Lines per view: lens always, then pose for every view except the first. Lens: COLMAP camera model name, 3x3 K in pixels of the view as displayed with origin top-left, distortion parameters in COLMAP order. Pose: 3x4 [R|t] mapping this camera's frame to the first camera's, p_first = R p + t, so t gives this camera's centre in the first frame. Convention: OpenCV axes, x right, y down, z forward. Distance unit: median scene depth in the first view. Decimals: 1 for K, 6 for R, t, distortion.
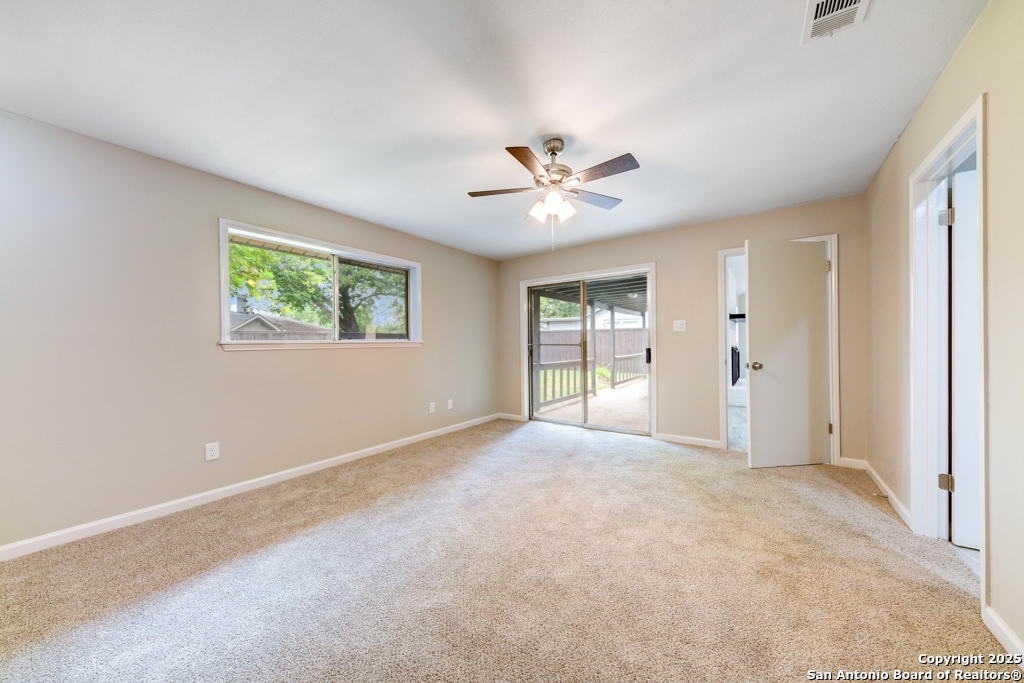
lens RADIAL K [[353.6, 0, 507.1], [0, 353.6, 342.7], [0, 0, 1]] dist [0.012613, -0.007996]
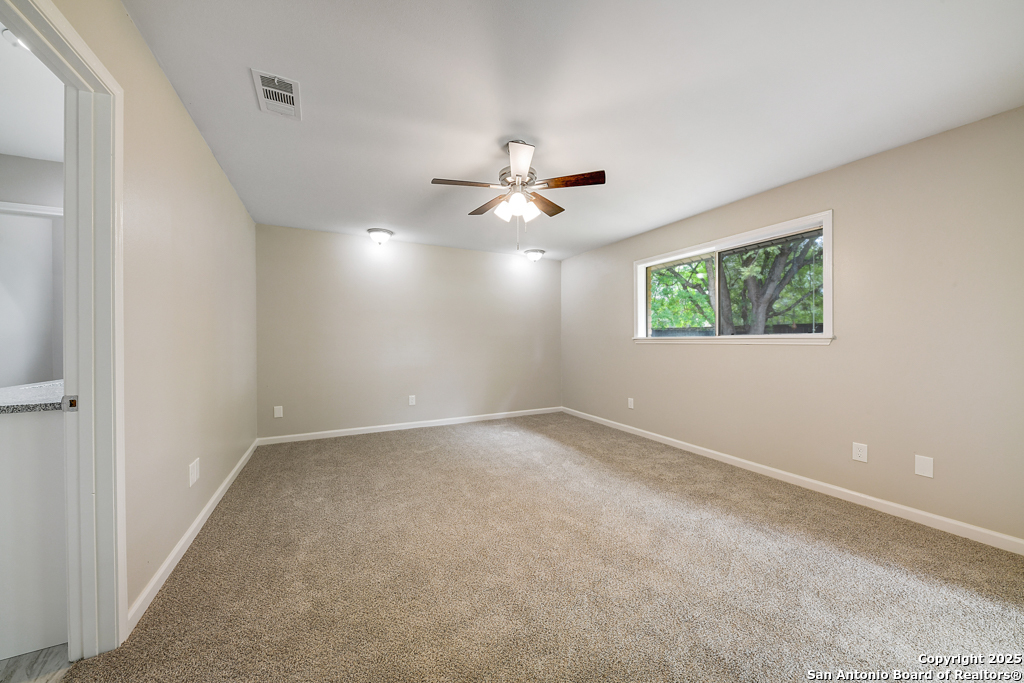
lens RADIAL K [[353.6, 0, 507.1], [0, 353.6, 342.7], [0, 0, 1]] dist [0.012613, -0.007996]
pose [[-0.483668, 0.004096, -0.875242, 0.708836], [0.003984, 0.999989, 0.002478, 0.007630], [0.875242, -0.002288, -0.483679, 1.010166]]
